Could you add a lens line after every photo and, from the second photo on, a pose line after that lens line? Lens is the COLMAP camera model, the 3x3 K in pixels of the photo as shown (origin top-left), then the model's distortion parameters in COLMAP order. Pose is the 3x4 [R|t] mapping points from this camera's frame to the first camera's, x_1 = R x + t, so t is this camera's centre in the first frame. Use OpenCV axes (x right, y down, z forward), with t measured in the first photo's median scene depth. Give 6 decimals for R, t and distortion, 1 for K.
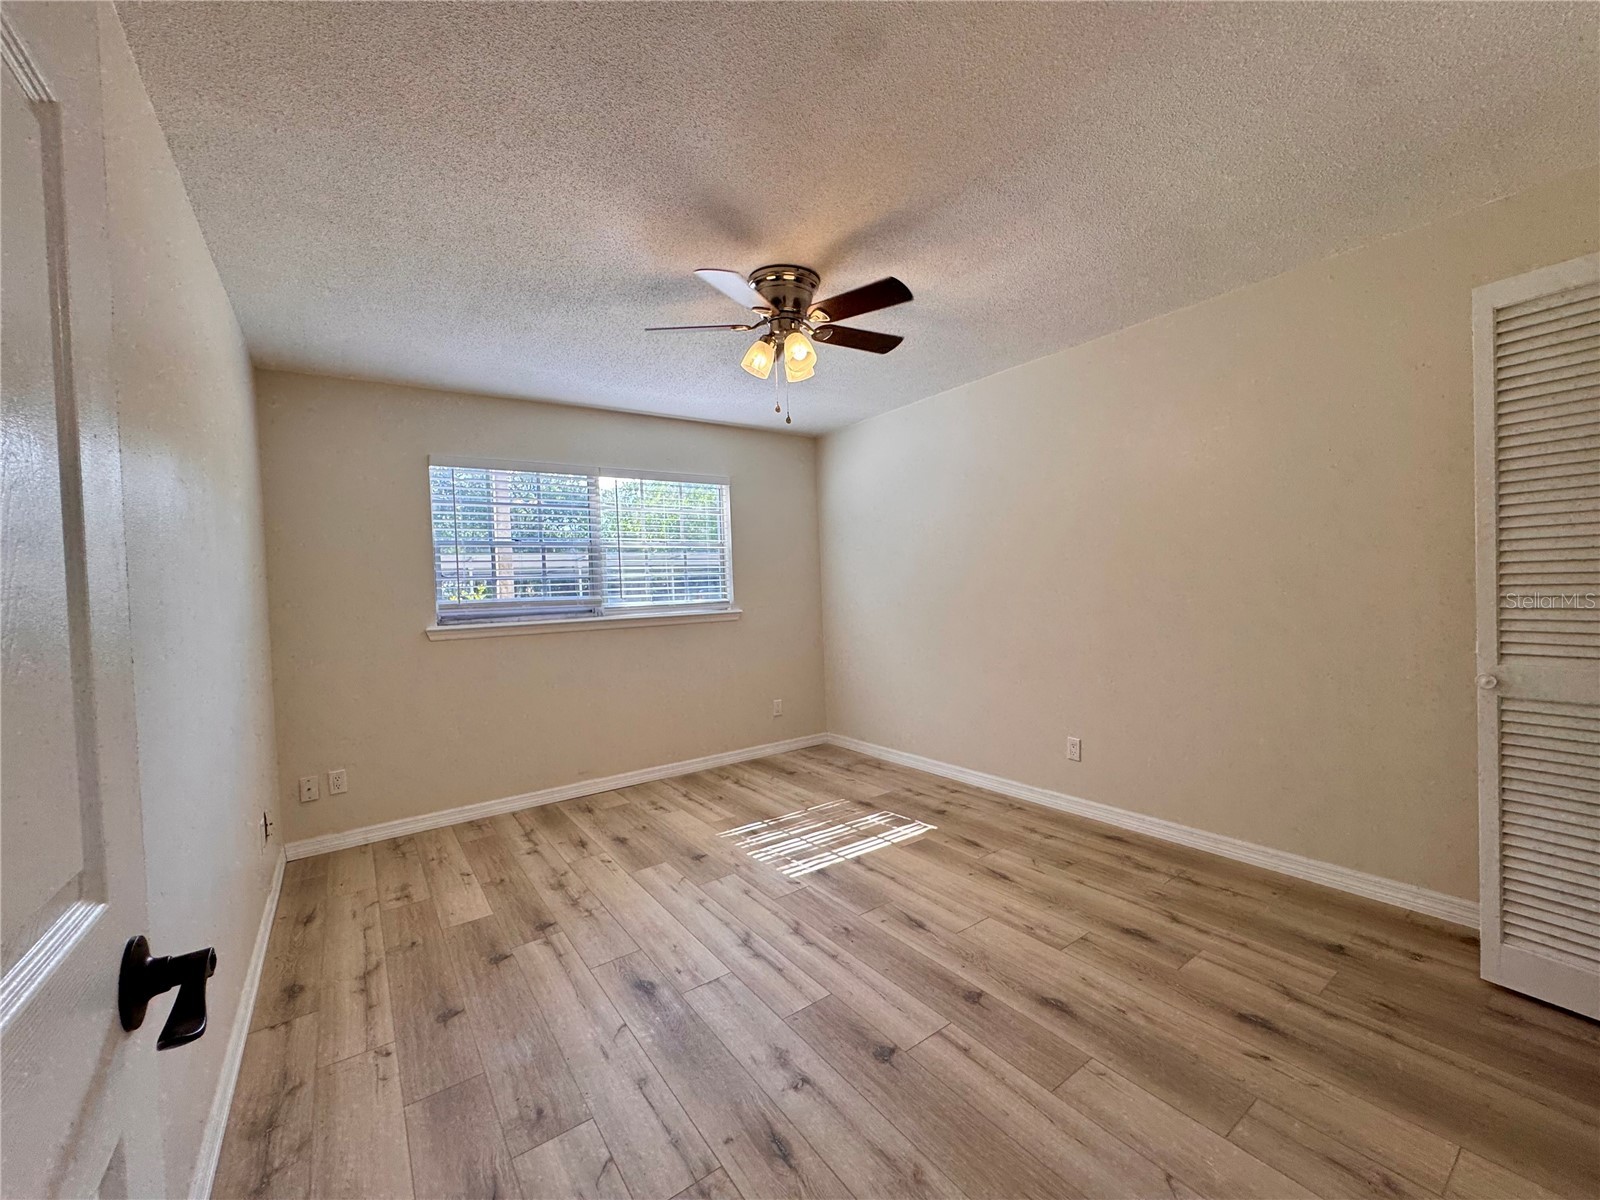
lens RADIAL K [[639.7, 0, 797.9], [0, 639.7, 600.4], [0, 0, 1]] dist [-0.003957, -0.000208]
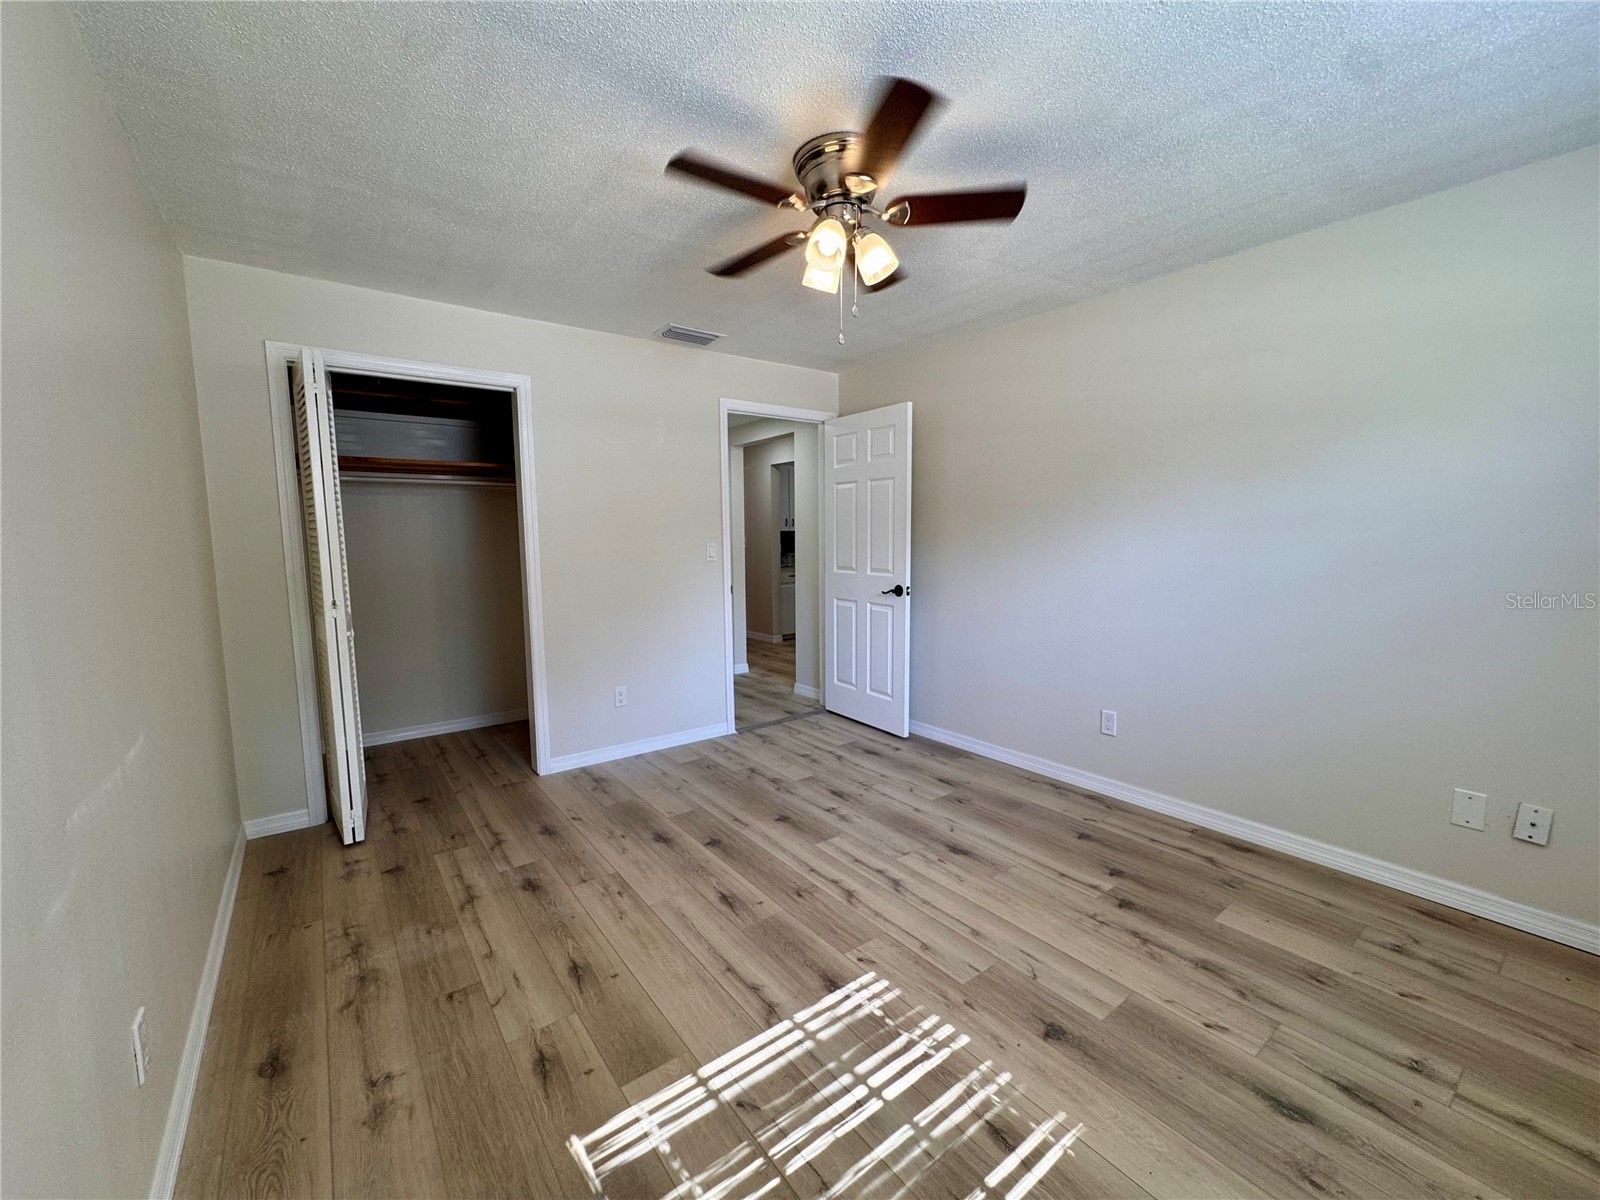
lens RADIAL K [[641.7, 0, 798.9], [0, 641.7, 599.9], [0, 0, 1]] dist [-0.005188, 0.000720]
pose [[-0.998406, 0.049767, -0.026631, 0.069498], [0.045995, 0.990810, 0.127197, -0.058562], [0.032716, 0.125769, -0.991520, 1.657671]]
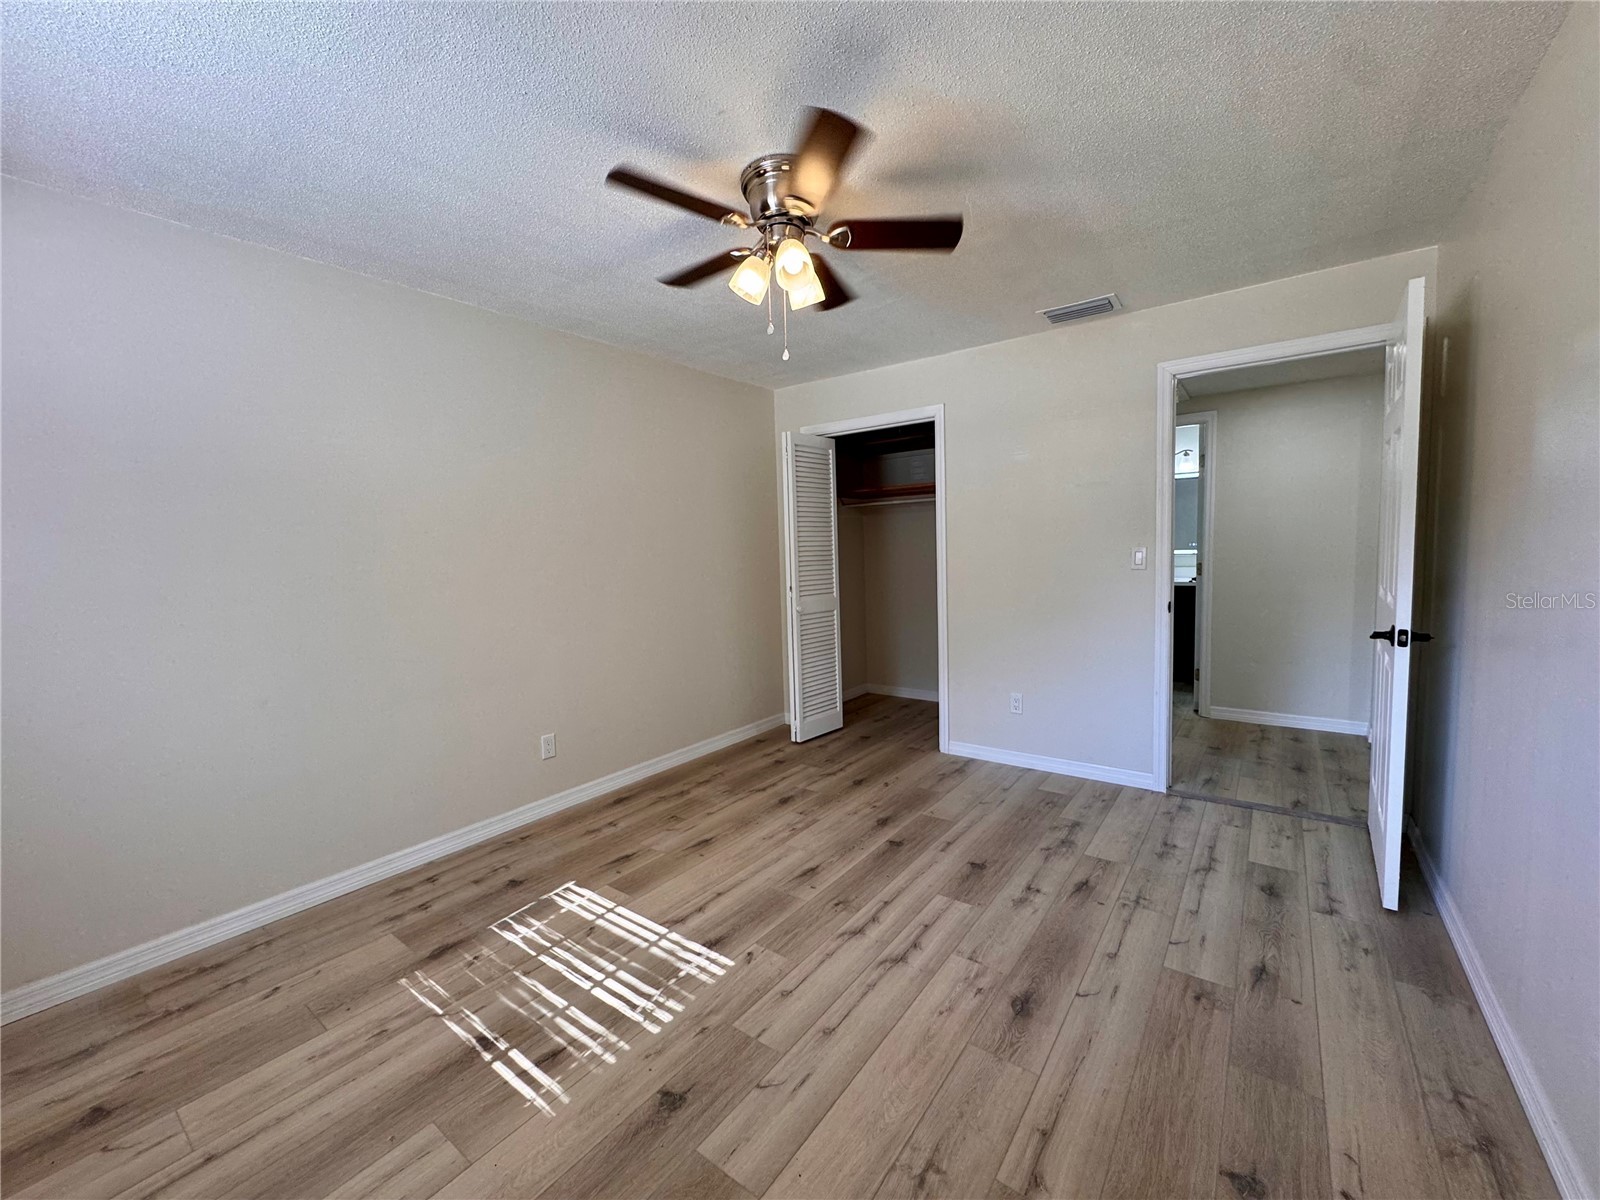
lens RADIAL K [[641.7, 0, 798.9], [0, 641.7, 599.9], [0, 0, 1]] dist [-0.005188, 0.000720]
pose [[-0.306368, -0.028381, 0.951490, -0.725539], [0.063907, 0.996687, 0.050306, -0.012015], [-0.949766, 0.076219, -0.303539, 1.136621]]
